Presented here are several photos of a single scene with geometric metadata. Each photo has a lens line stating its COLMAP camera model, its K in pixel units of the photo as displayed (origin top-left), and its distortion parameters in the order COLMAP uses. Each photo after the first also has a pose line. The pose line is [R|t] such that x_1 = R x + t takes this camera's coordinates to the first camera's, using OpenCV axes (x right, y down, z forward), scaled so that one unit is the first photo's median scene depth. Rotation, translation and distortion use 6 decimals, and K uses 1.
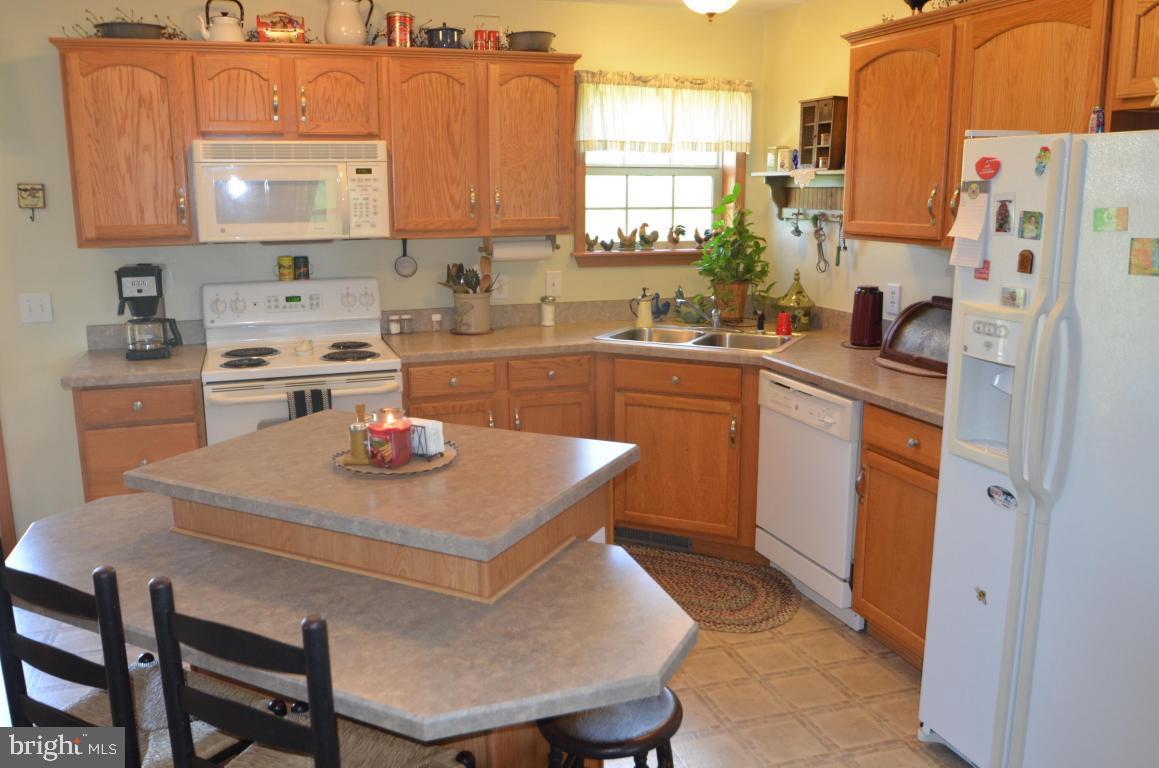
lens RADIAL K [[933.4, 0, 568.1], [0, 933.4, 382.6], [0, 0, 1]] dist [-0.068733, 0.020245]
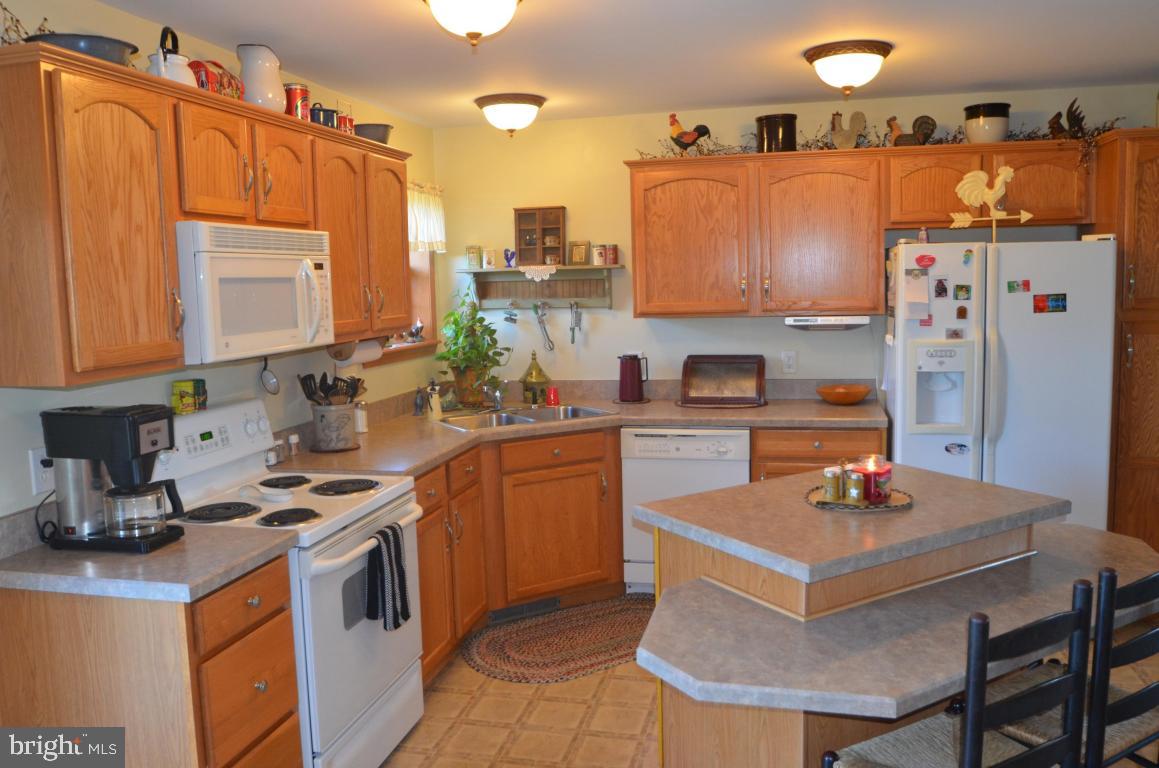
lens RADIAL K [[933.4, 0, 568.1], [0, 933.4, 382.6], [0, 0, 1]] dist [-0.068733, 0.020245]
pose [[0.541671, -0.102909, 0.834268, -0.792388], [0.193494, 0.981091, -0.004611, -0.076378], [-0.818018, 0.163924, 0.551340, 0.364484]]
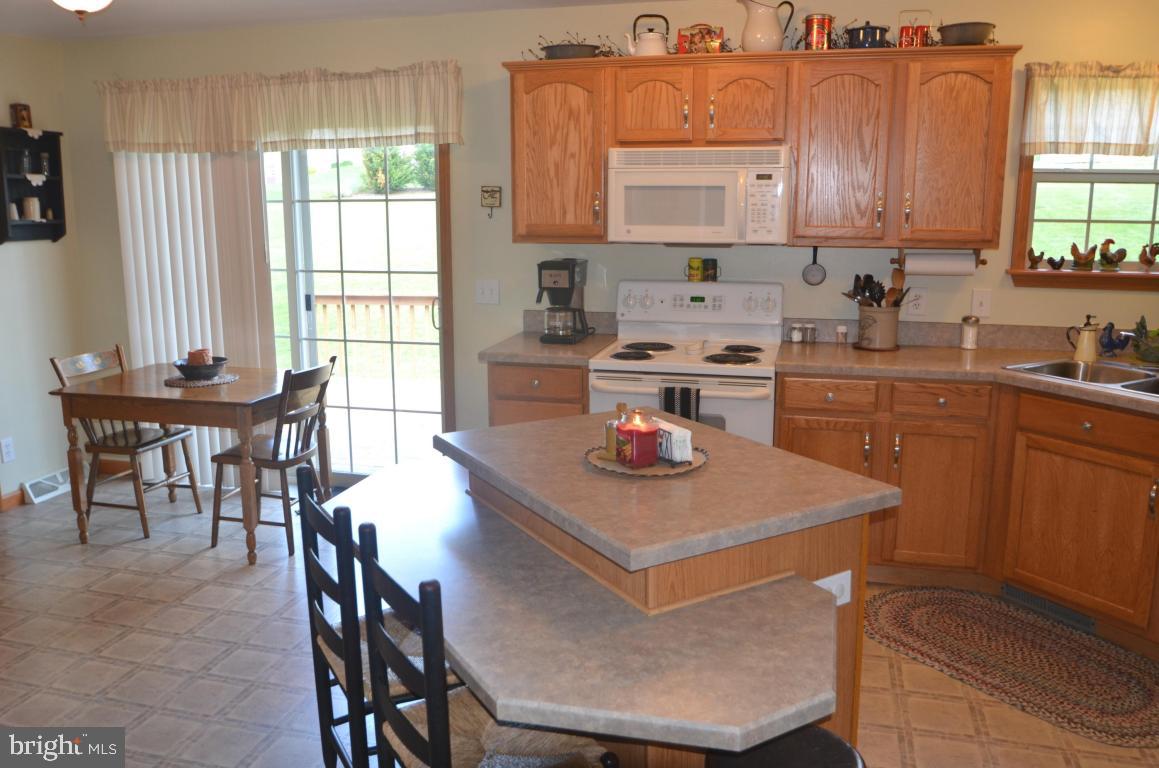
lens RADIAL K [[933.4, 0, 568.1], [0, 933.4, 382.6], [0, 0, 1]] dist [-0.068733, 0.020245]
pose [[0.831359, 0.112436, -0.544244, 0.170021], [-0.113602, 0.993023, 0.031616, -0.014888], [0.544001, 0.035543, 0.838331, 0.052141]]
